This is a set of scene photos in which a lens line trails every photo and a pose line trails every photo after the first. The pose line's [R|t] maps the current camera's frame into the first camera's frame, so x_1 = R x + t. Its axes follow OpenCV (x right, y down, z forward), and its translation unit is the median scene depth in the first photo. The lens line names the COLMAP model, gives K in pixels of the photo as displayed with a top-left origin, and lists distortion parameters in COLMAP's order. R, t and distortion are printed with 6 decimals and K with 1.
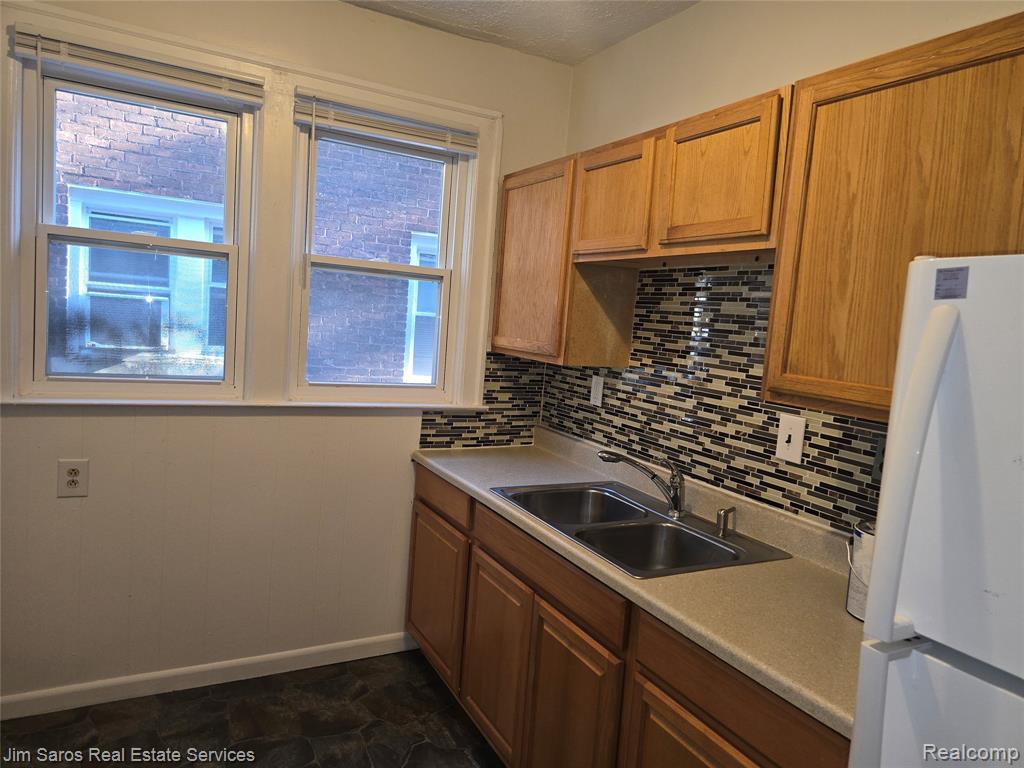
lens RADIAL K [[692.1, 0, 509.4], [0, 692.1, 380.5], [0, 0, 1]] dist [0.058986, -0.034994]
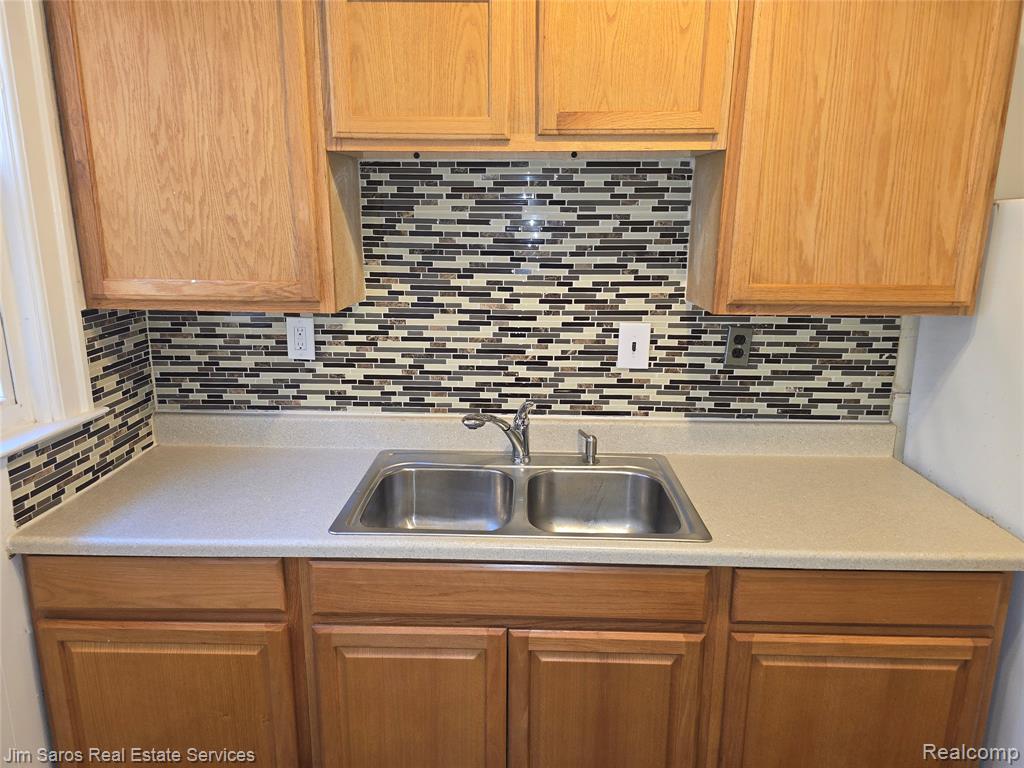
lens RADIAL K [[692.1, 0, 507.9], [0, 692.1, 383.6], [0, 0, 1]] dist [0.058986, -0.034994]
pose [[0.482853, -0.269859, 0.833084, -0.472940], [0.111933, 0.962549, 0.246920, -0.117167], [-0.868518, -0.025976, 0.494976, 0.601095]]
